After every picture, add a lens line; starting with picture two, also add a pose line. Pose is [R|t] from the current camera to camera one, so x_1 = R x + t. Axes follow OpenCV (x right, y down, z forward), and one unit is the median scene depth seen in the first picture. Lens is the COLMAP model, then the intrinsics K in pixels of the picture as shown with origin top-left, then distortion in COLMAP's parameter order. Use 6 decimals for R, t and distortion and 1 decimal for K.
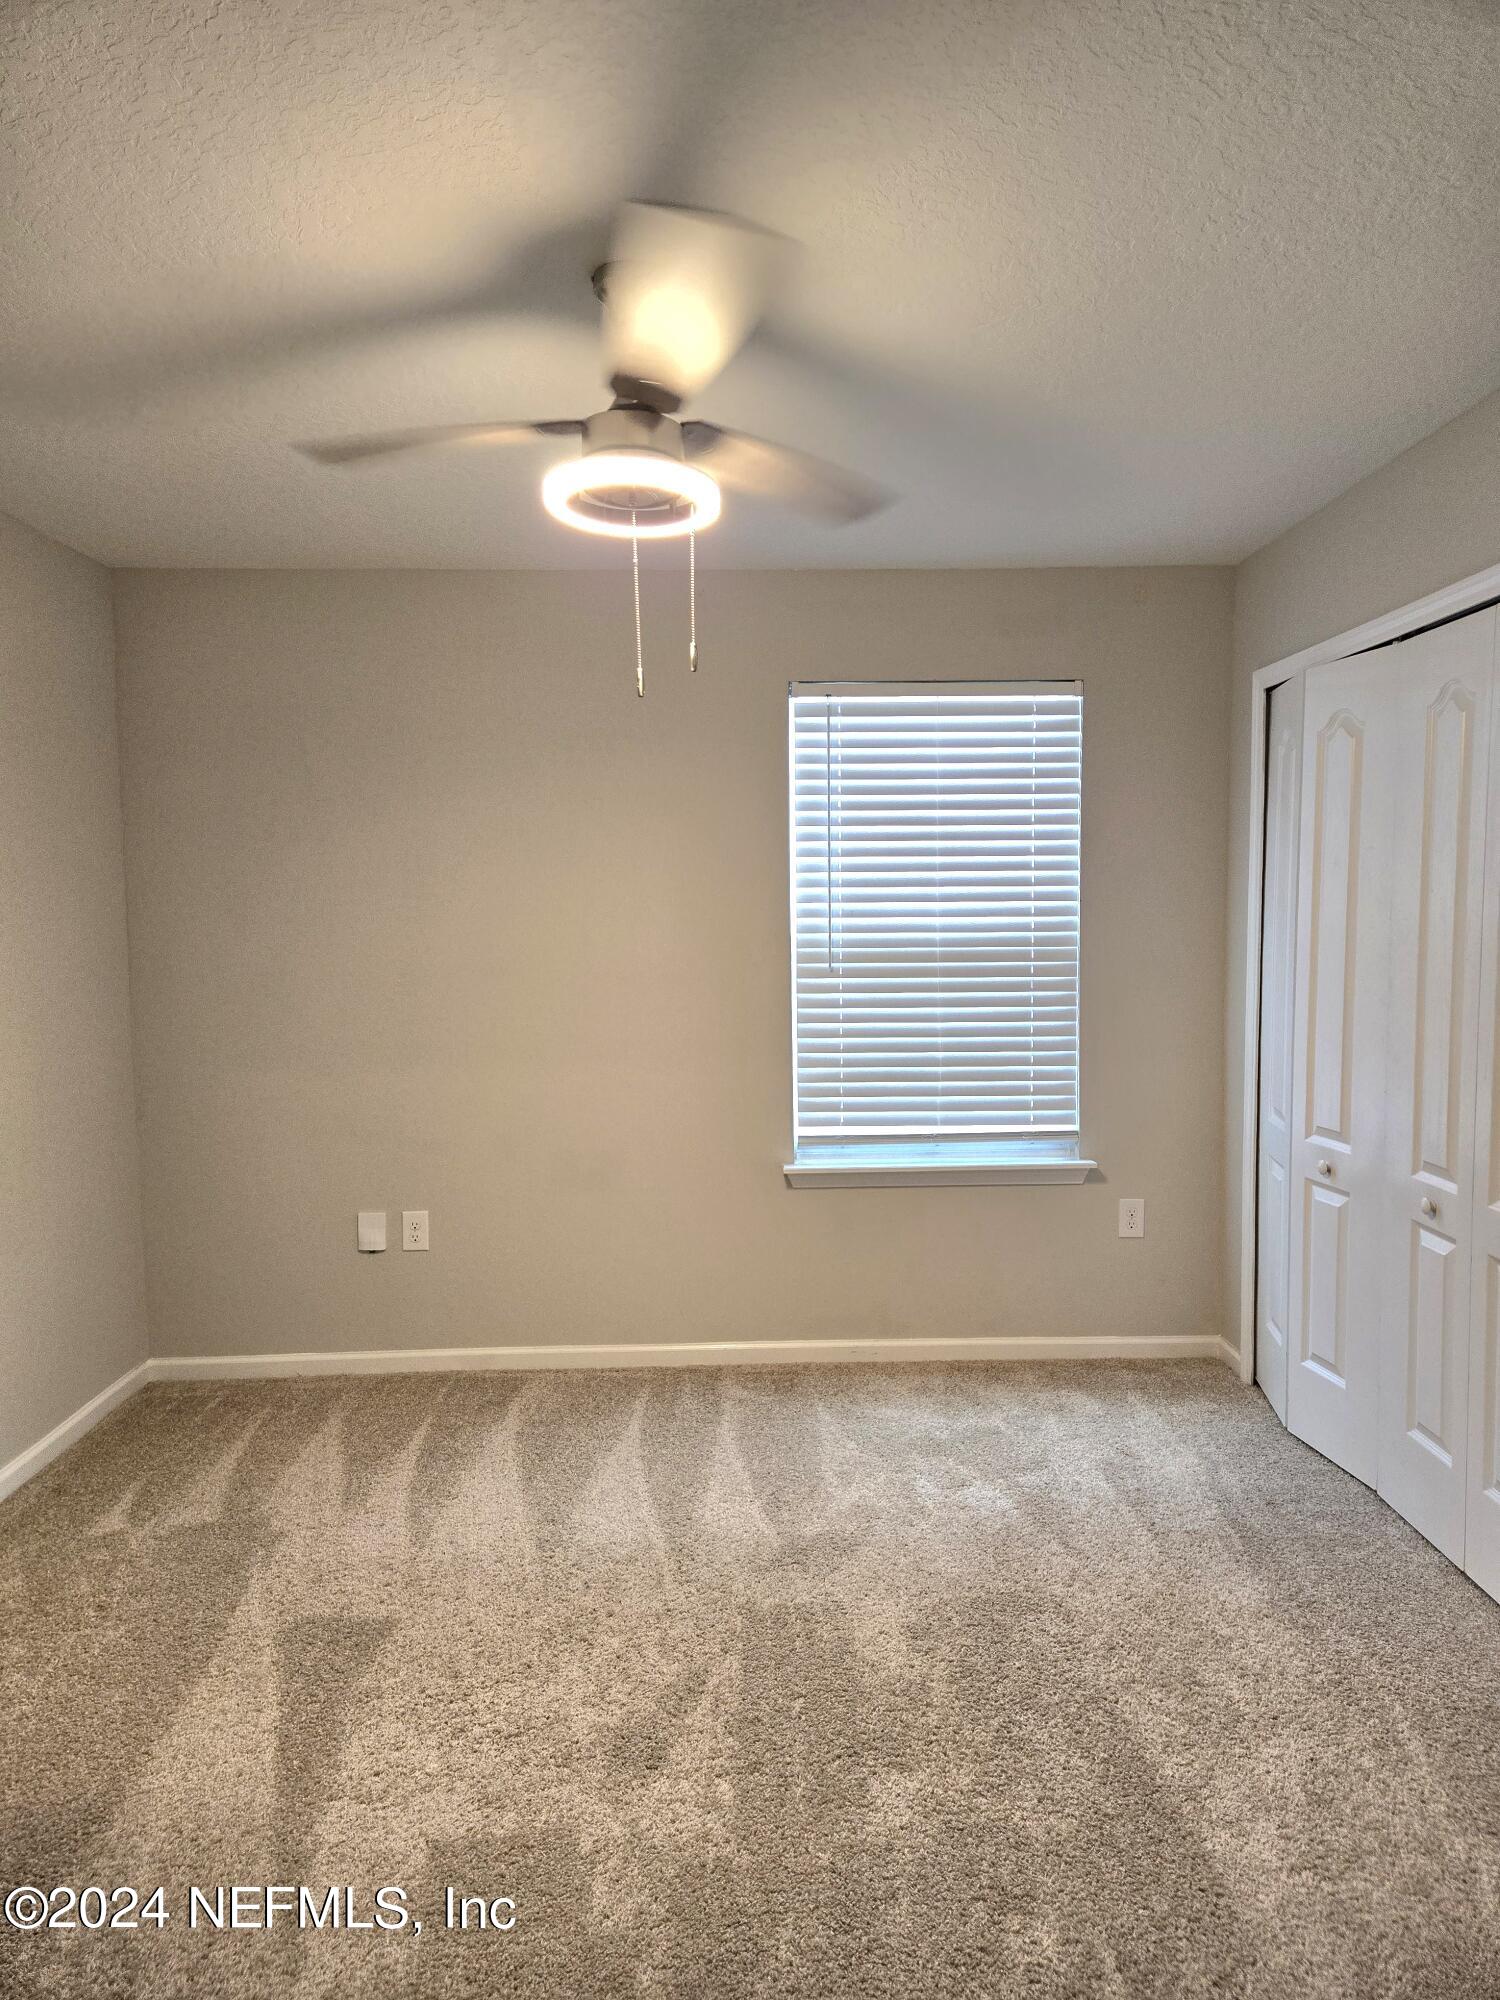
lens RADIAL K [[1326.9, 0, 747.9], [0, 1326.9, 1017.9], [0, 0, 1]] dist [0.085610, -0.083334]
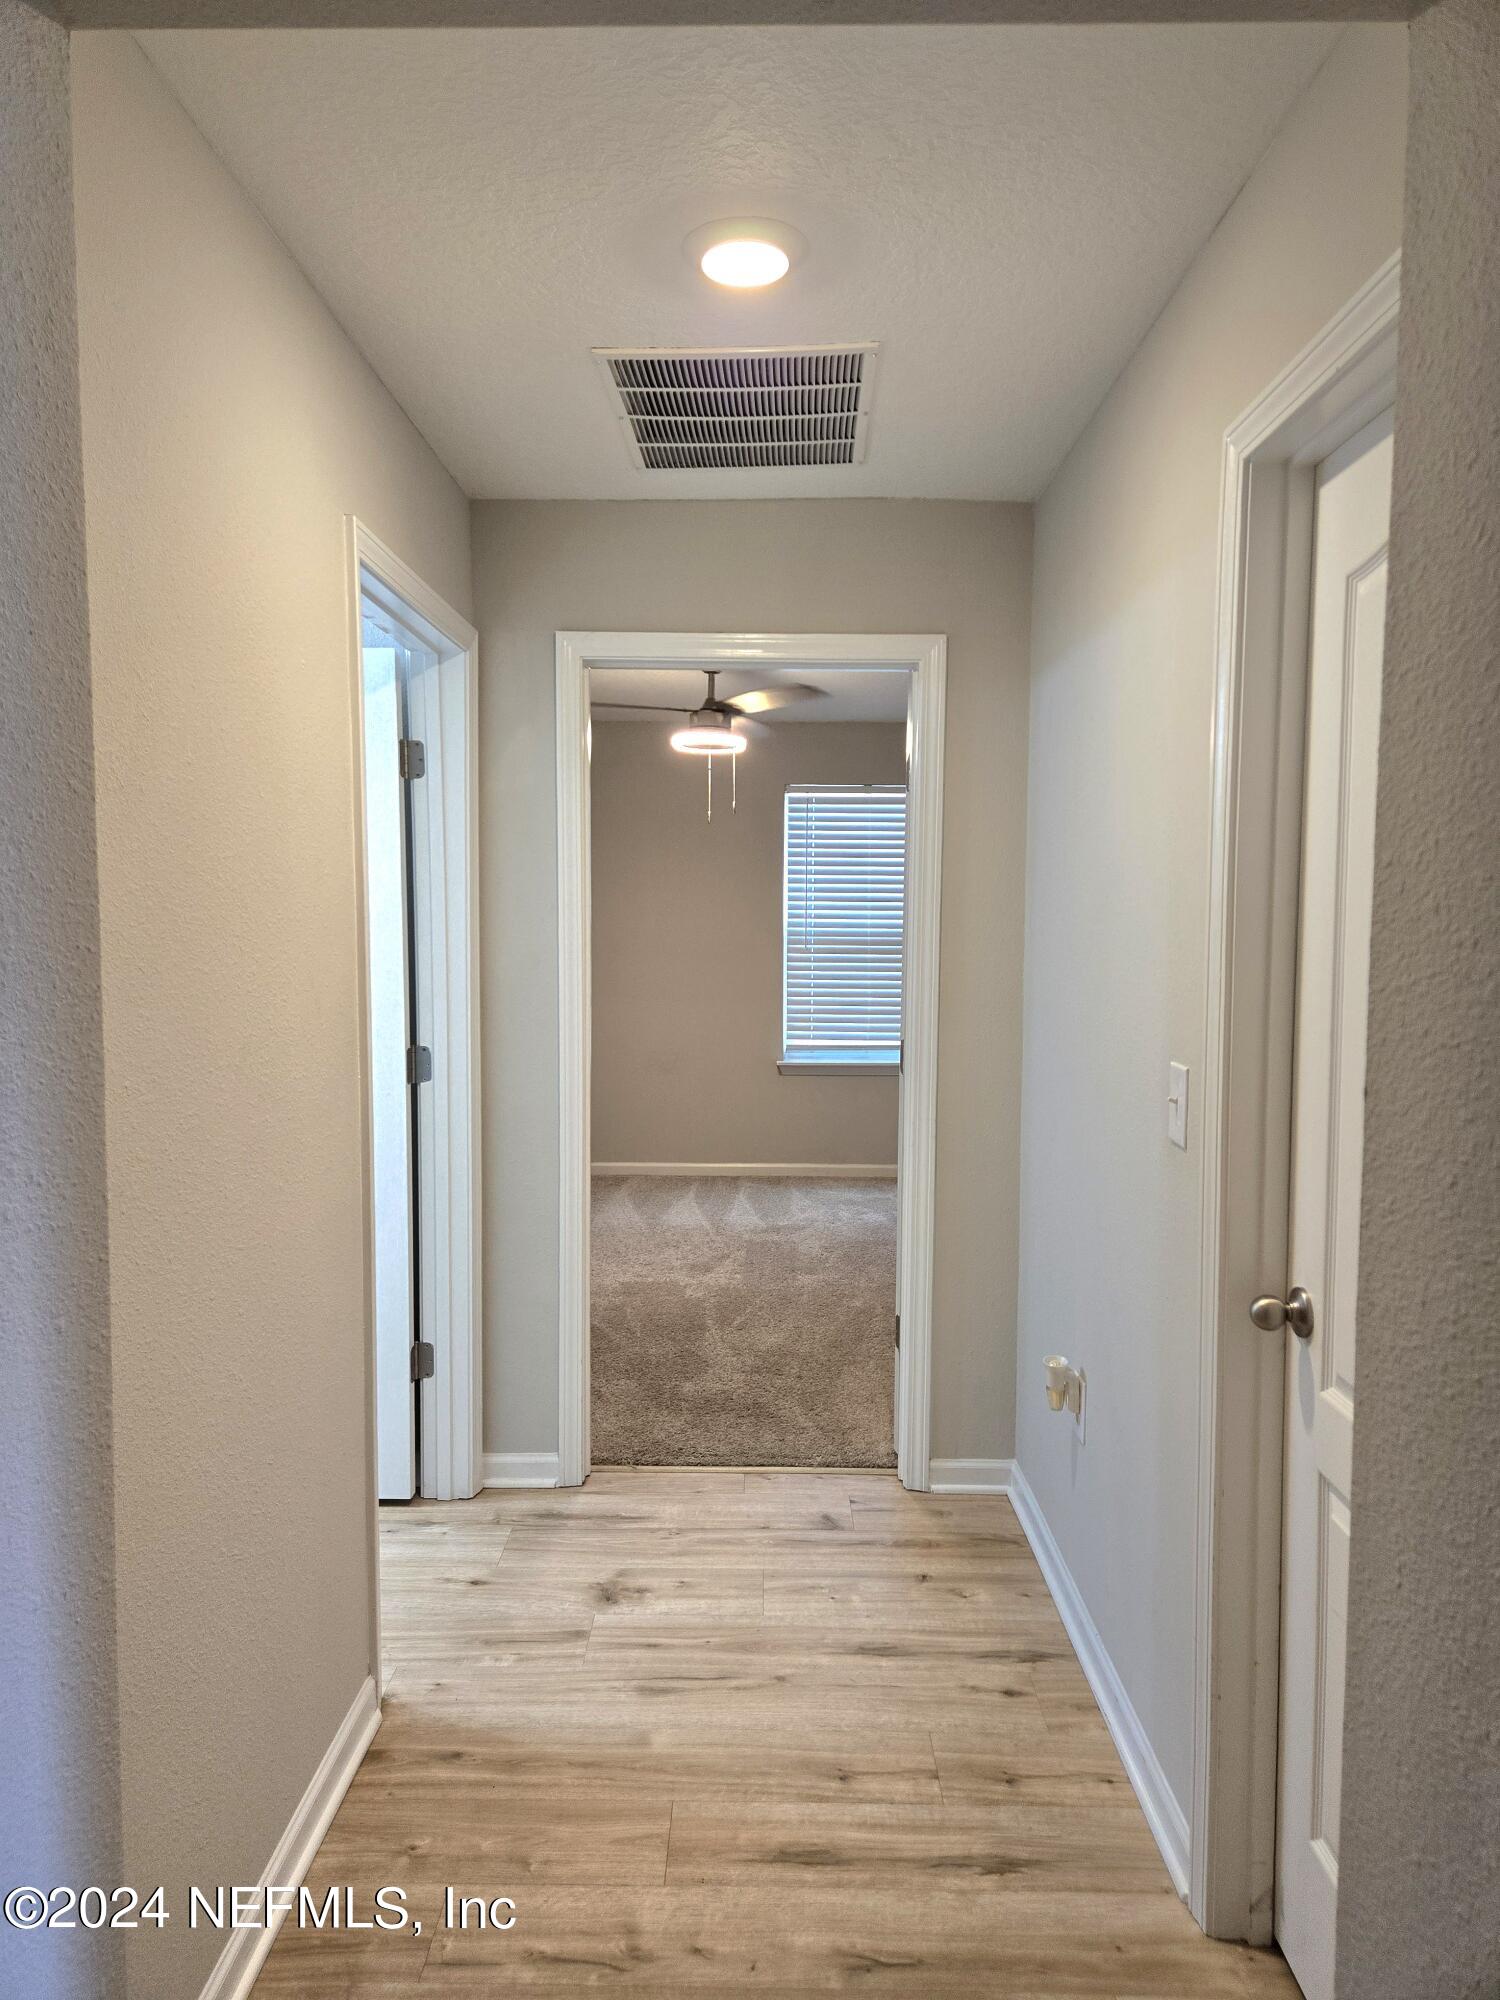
lens RADIAL K [[1326.9, 0, 747.9], [0, 1326.9, 1017.9], [0, 0, 1]] dist [0.085610, -0.083334]
pose [[0.999669, 0.018478, -0.017897, 0.019465], [-0.018544, 0.999822, -0.003536, 0.064097], [0.017828, 0.003867, 0.999834, -0.763682]]
